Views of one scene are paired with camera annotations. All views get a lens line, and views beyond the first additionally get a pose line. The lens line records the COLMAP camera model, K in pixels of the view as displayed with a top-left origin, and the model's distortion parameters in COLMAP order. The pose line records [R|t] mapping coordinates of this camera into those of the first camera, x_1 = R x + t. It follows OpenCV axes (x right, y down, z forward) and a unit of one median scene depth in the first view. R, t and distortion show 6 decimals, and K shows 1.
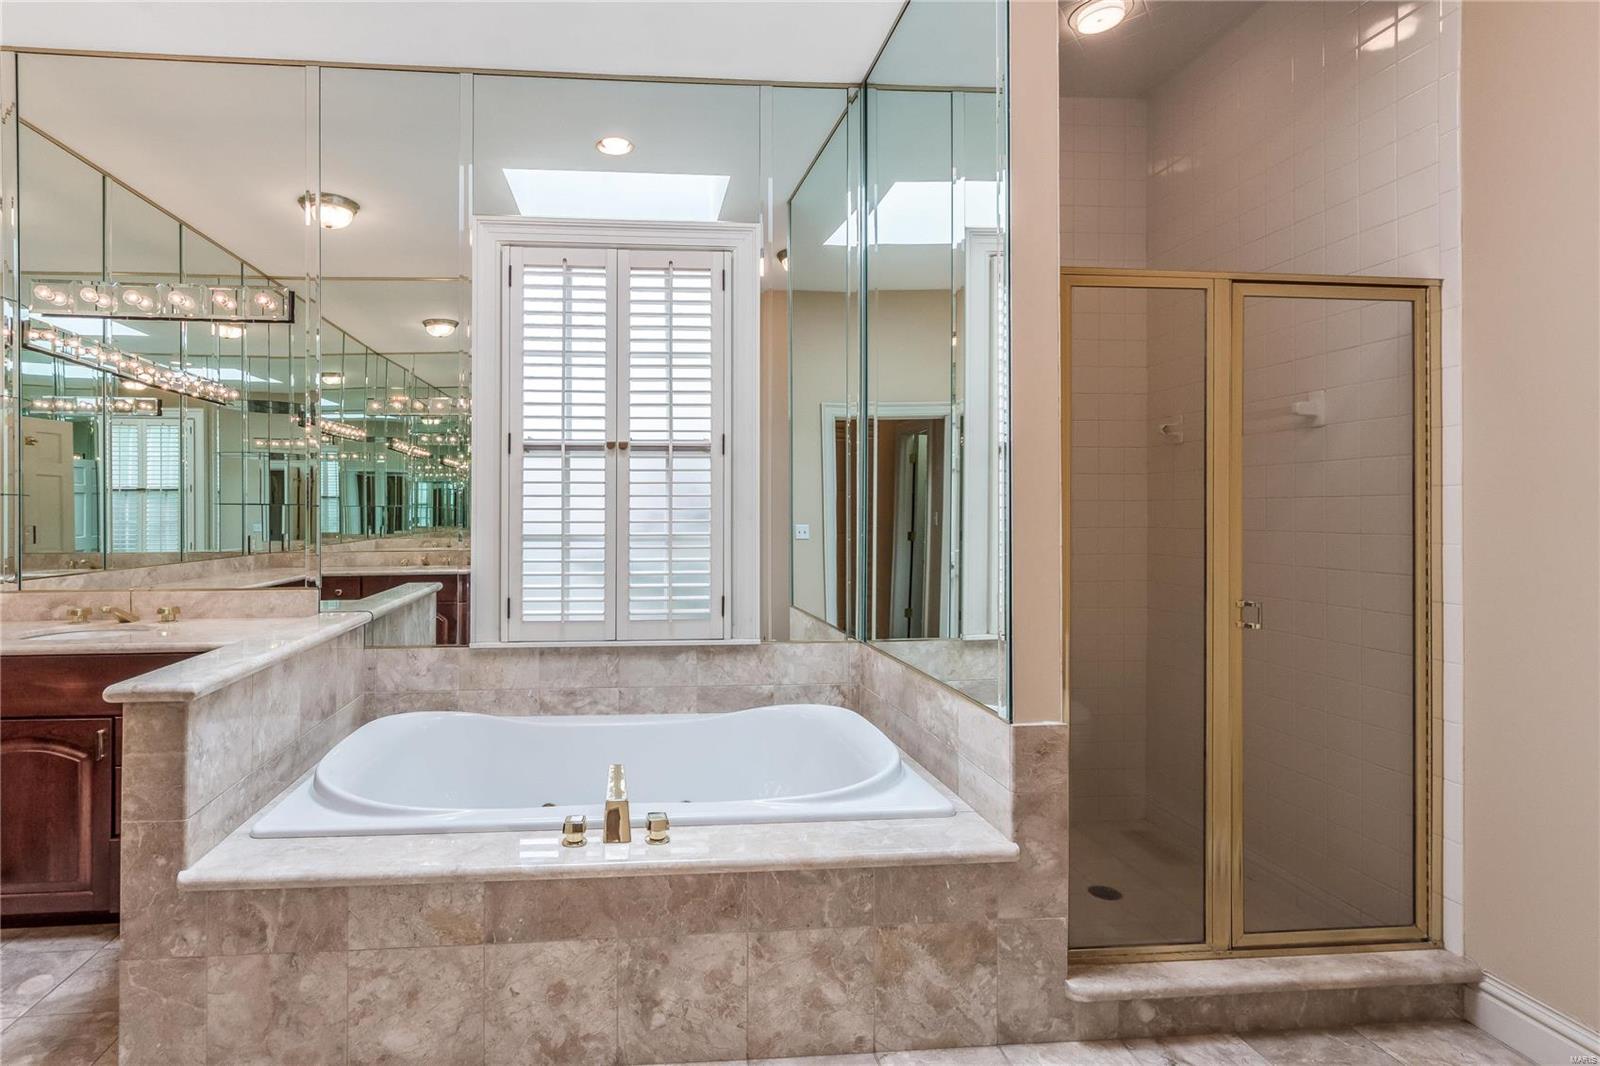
lens RADIAL K [[672.1, 0, 806.8], [0, 672.1, 520.0], [0, 0, 1]] dist [-0.002516, -0.000145]
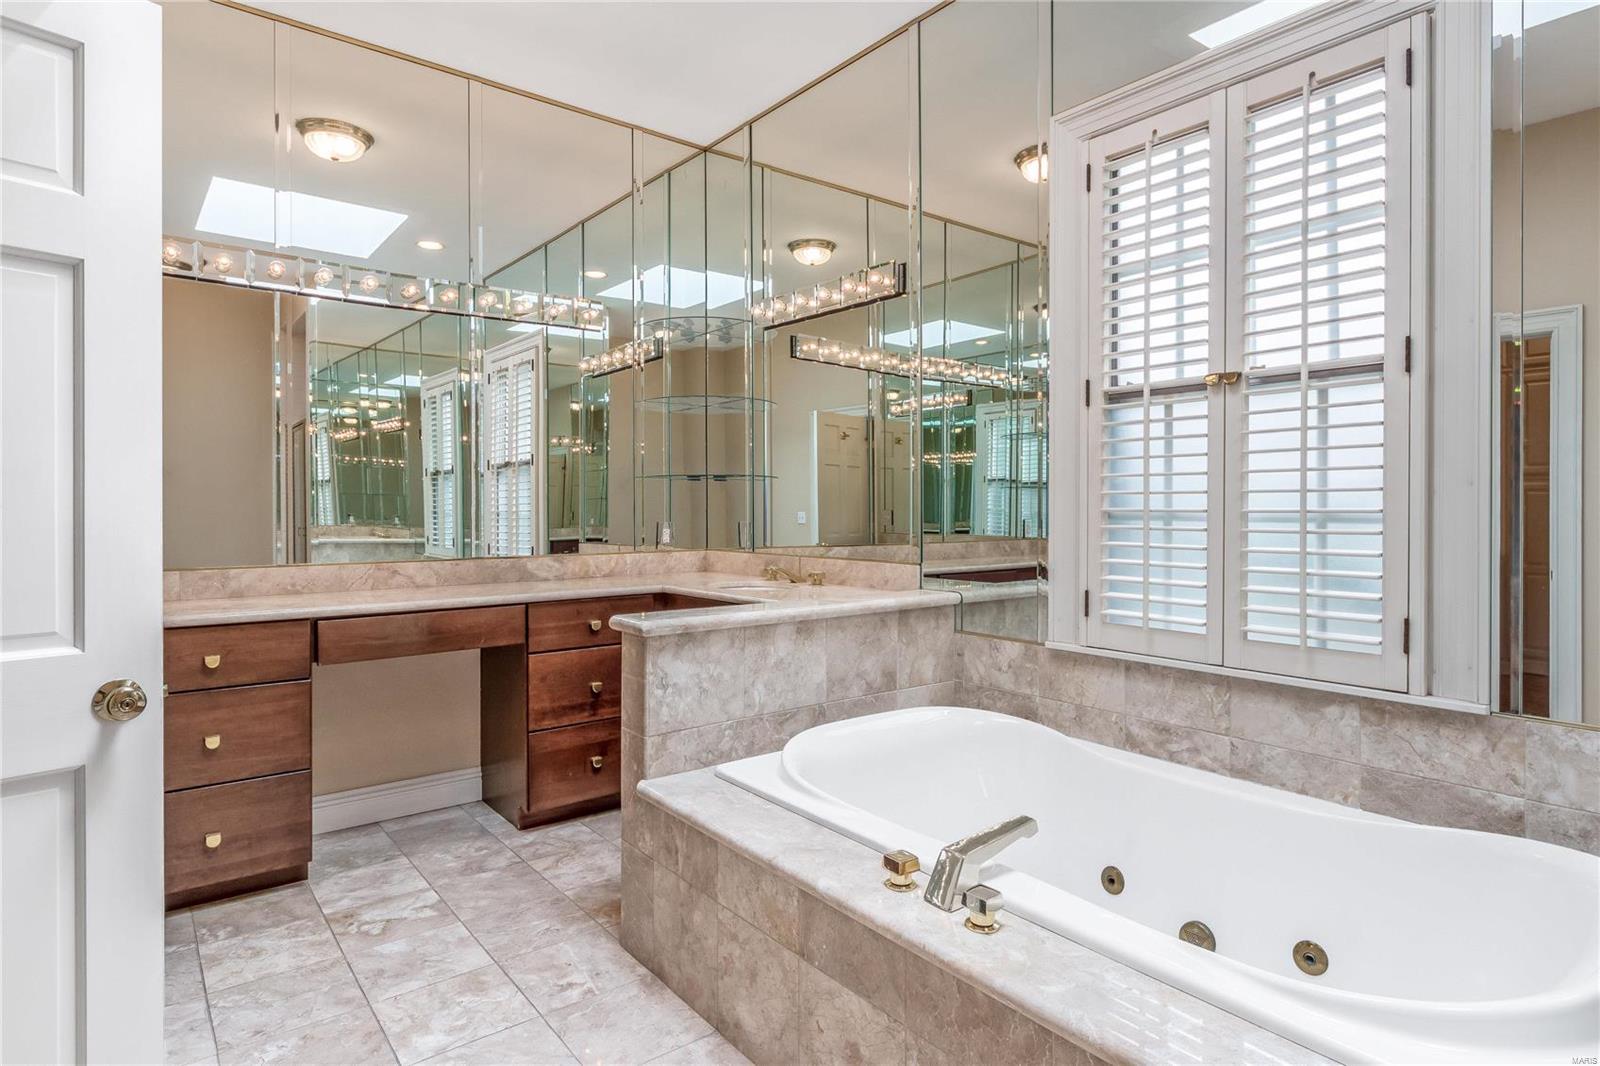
lens RADIAL K [[859.7, 0, 810.1], [0, 859.7, 514.2], [0, 0, 1]] dist [-0.002866, 0.000162]
pose [[0.560562, 0.009164, -0.828061, 0.199596], [-0.001483, 0.999948, 0.010063, 0.017041], [0.828111, -0.004412, 0.560547, 0.165644]]
